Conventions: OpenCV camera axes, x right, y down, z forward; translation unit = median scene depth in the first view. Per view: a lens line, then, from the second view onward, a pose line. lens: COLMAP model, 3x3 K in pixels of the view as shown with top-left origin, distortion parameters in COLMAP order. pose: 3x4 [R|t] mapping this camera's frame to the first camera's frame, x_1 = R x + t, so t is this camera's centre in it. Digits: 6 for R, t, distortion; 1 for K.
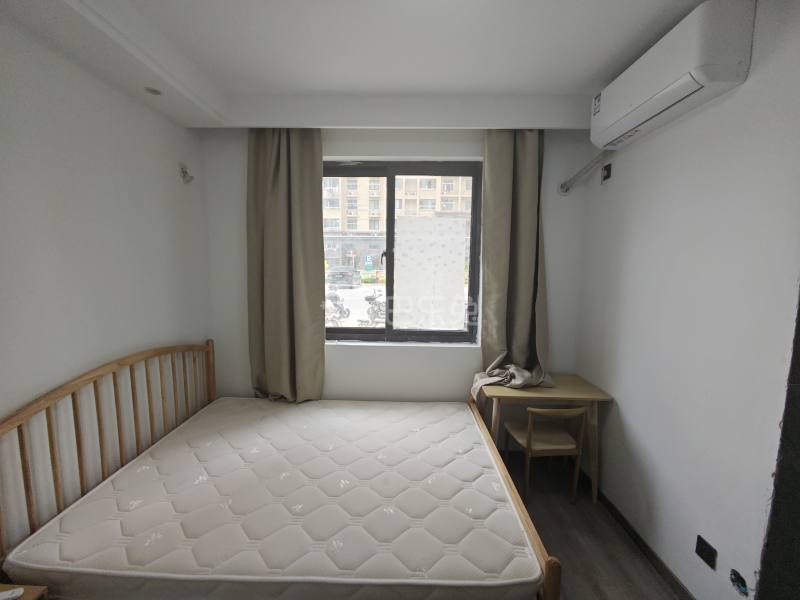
lens RADIAL K [[334.7, 0, 398.6], [0, 334.7, 295.0], [0, 0, 1]] dist [-0.001980, 0.002066]
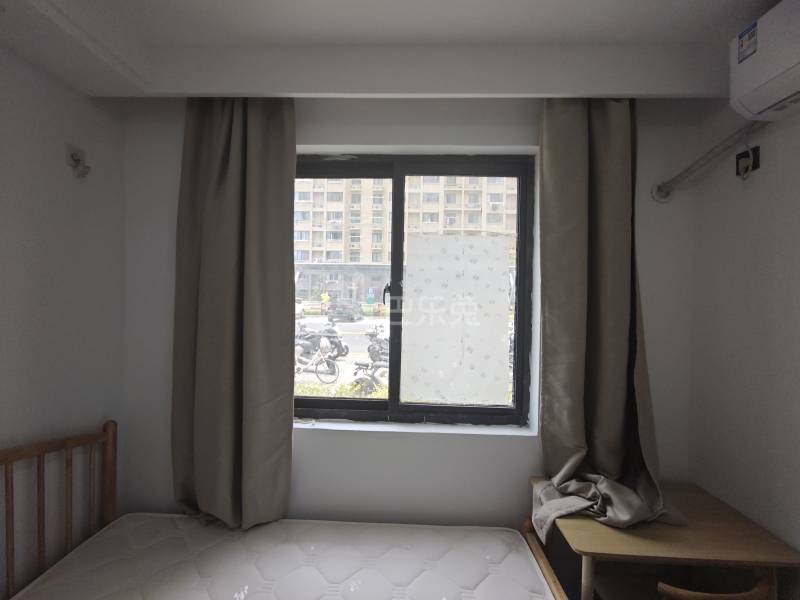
lens RADIAL K [[334.7, 0, 398.4], [0, 334.7, 299.3], [0, 0, 1]] dist [-0.001980, 0.002066]
pose [[0.999943, 0.007539, -0.007512, -0.017856], [-0.008142, 0.996458, -0.083693, -0.049621], [0.006855, 0.083749, 0.996463, 0.362651]]
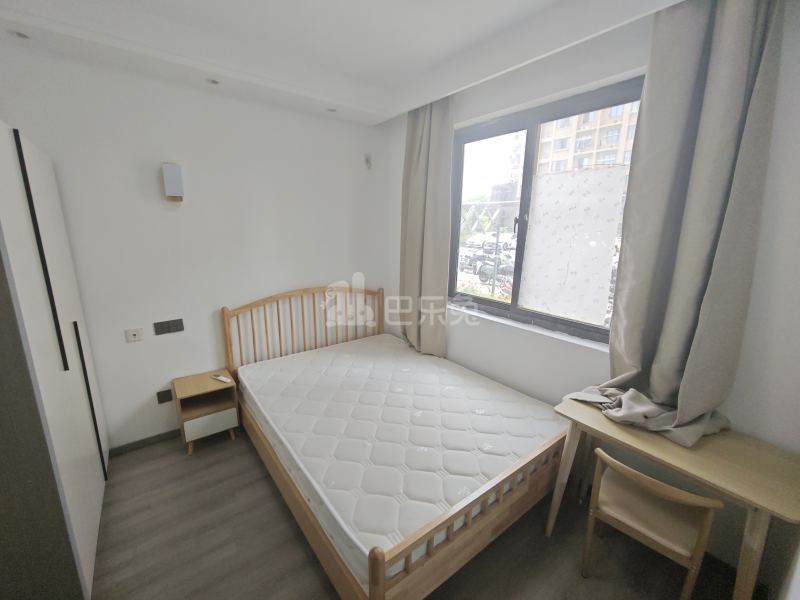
lens RADIAL K [[334.7, 0, 393.2], [0, 334.7, 296.1], [0, 0, 1]] dist [-0.001980, 0.002066]
pose [[0.624520, 0.161789, -0.764068, 0.497103], [-0.081765, 0.986477, 0.142051, -0.028564], [0.776717, -0.026239, 0.629303, 0.205628]]
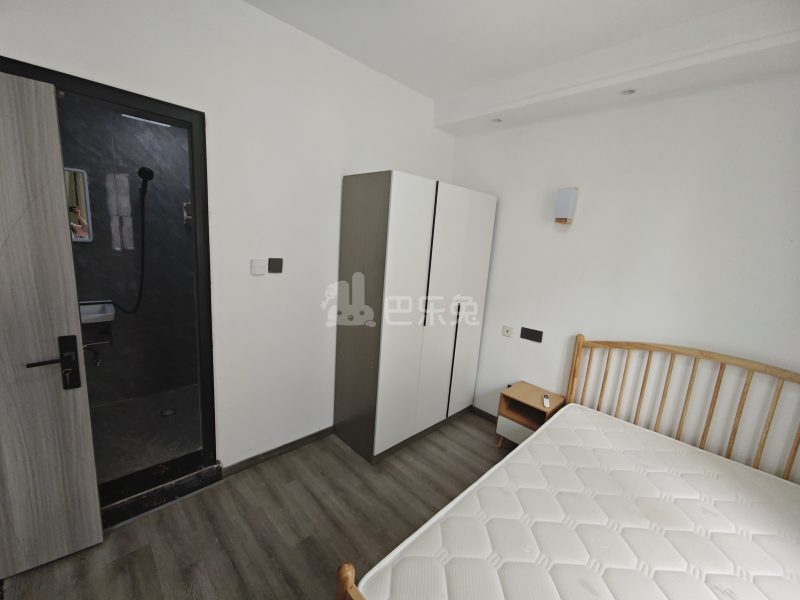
lens RADIAL K [[334.7, 0, 392.5], [0, 334.7, 294.0], [0, 0, 1]] dist [-0.001980, 0.002066]
pose [[-0.700839, 0.072789, -0.709596, 0.436092], [-0.136649, 0.962656, 0.233709, -0.067506], [0.700109, 0.260758, -0.664720, 0.675480]]
